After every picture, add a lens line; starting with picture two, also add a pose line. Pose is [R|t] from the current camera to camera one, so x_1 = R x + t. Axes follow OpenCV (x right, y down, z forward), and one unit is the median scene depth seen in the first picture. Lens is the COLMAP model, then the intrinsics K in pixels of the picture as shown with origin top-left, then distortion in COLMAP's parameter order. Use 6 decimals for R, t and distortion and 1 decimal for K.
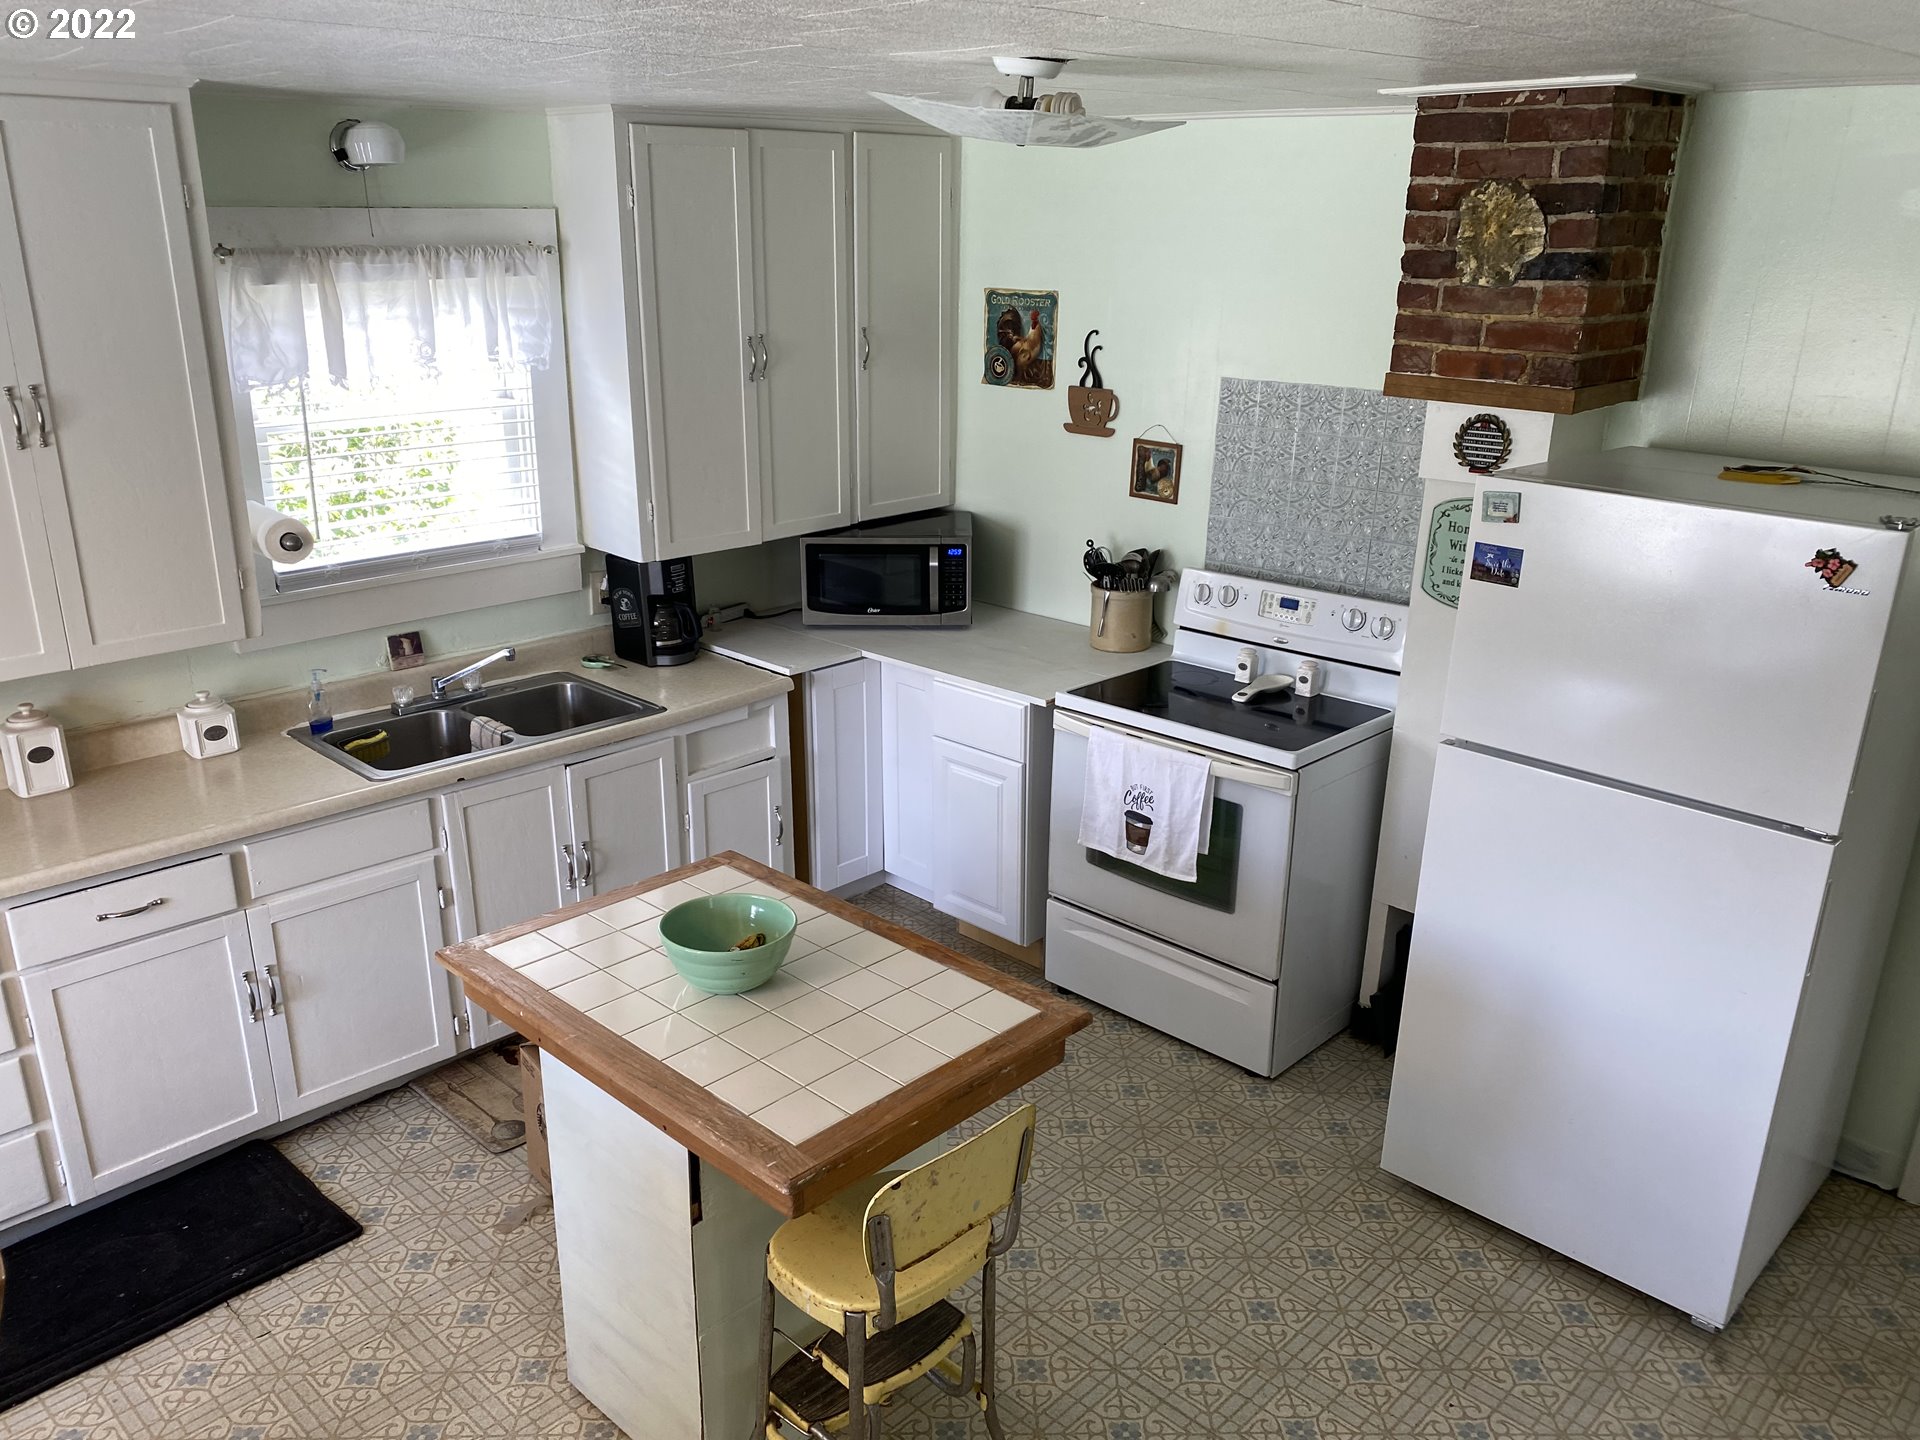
lens RADIAL K [[1480.7, 0, 973.3], [0, 1480.7, 709.7], [0, 0, 1]] dist [0.096877, -0.124342]
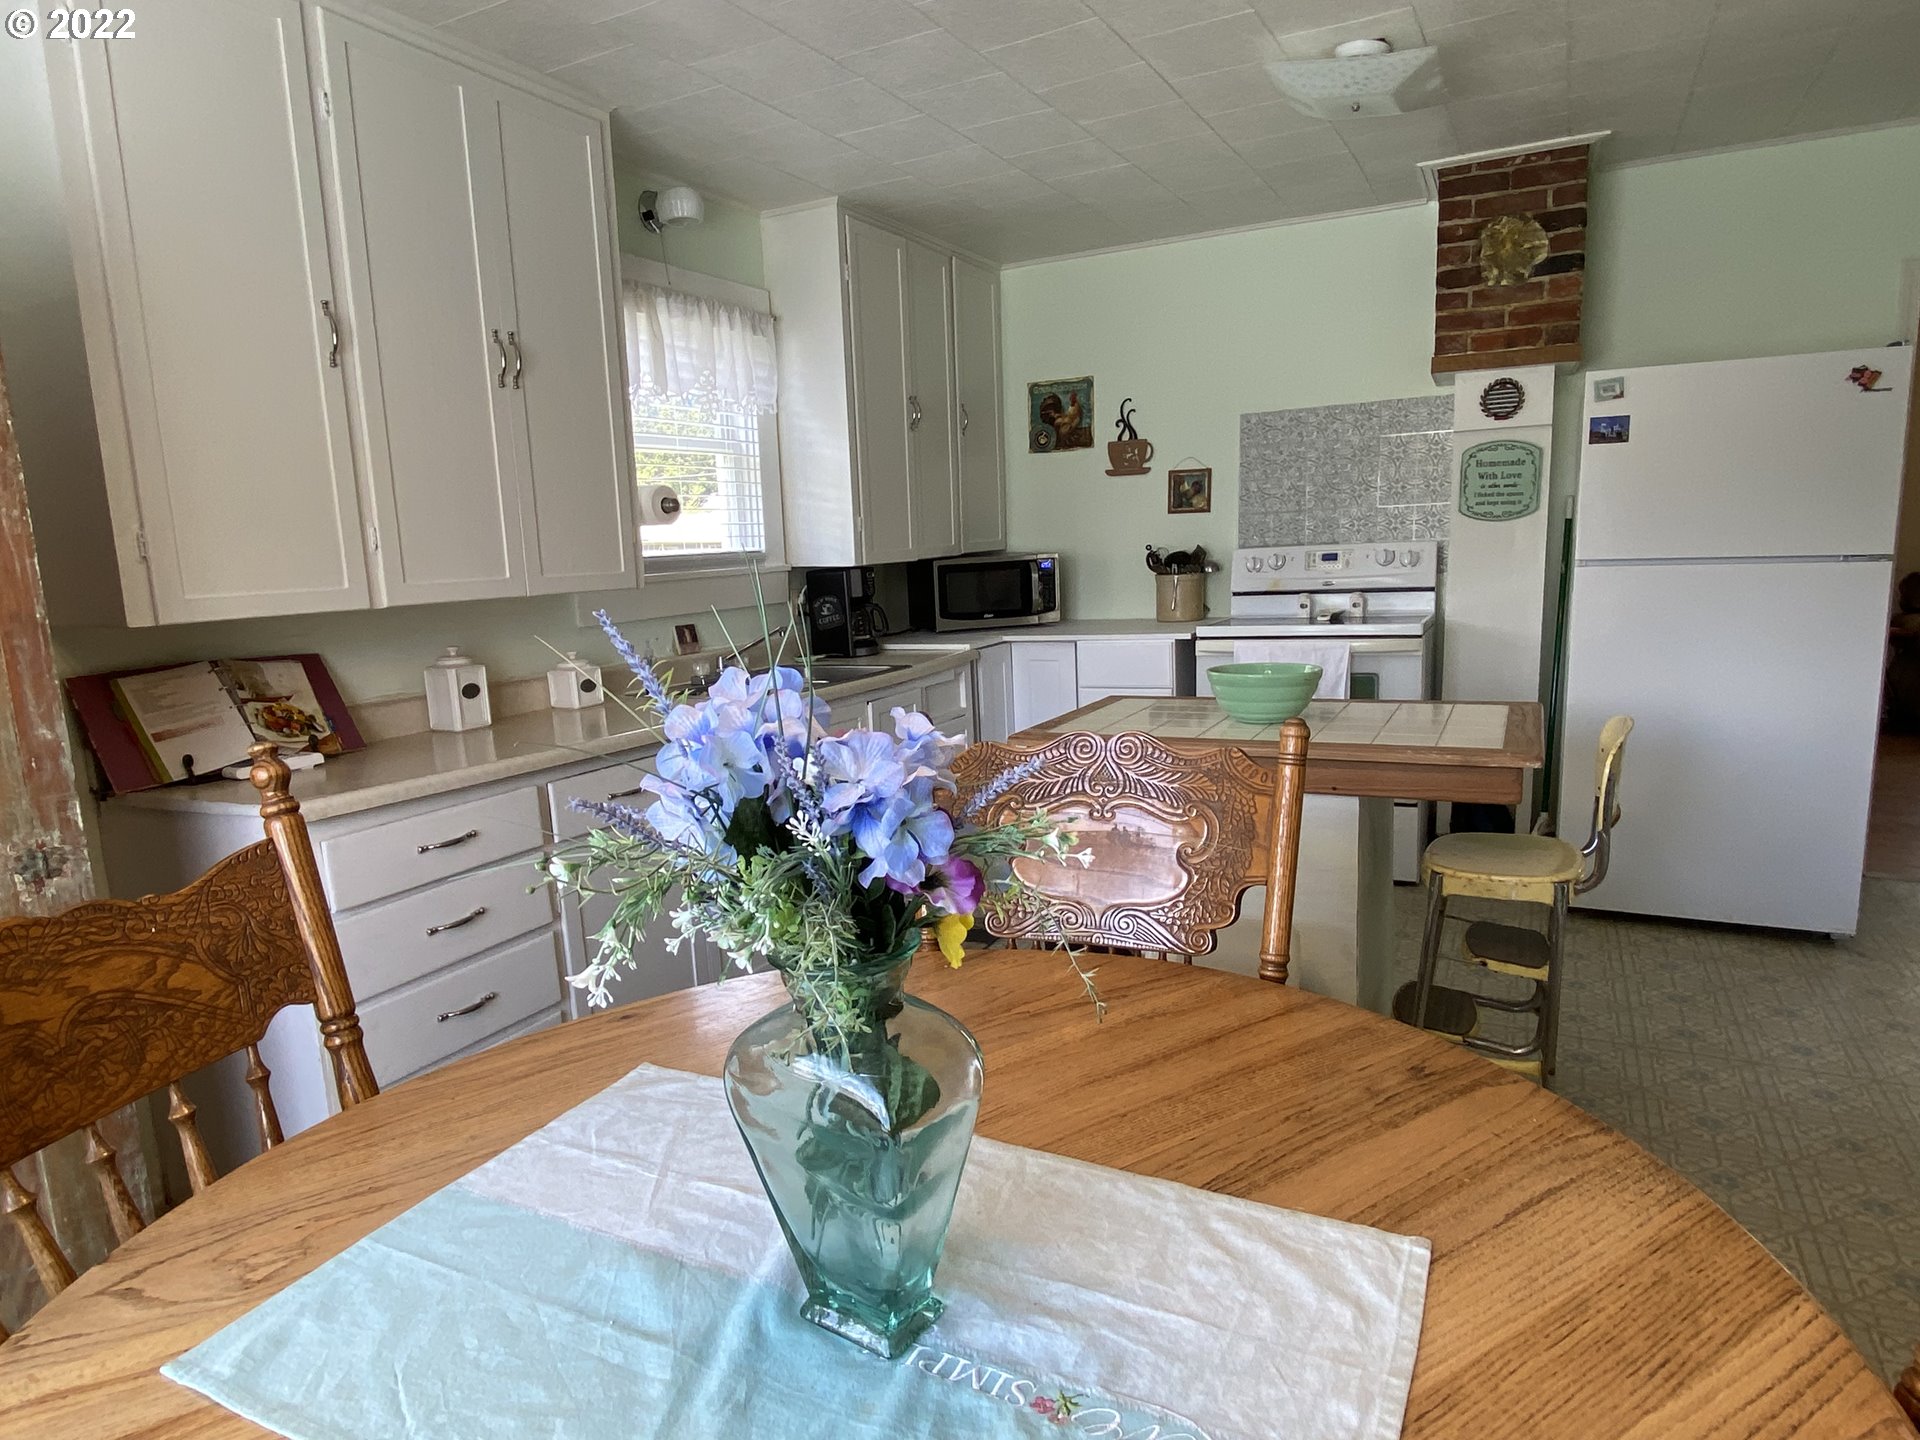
lens RADIAL K [[1119.9, 0, 957.6], [0, 1119.9, 714.1], [0, 0, 1]] dist [0.107339, -0.098591]
pose [[0.954293, -0.095048, 0.283355, -0.433852], [0.141891, 0.978507, -0.149637, 0.181912], [-0.263042, 0.183004, 0.947269, 0.116388]]
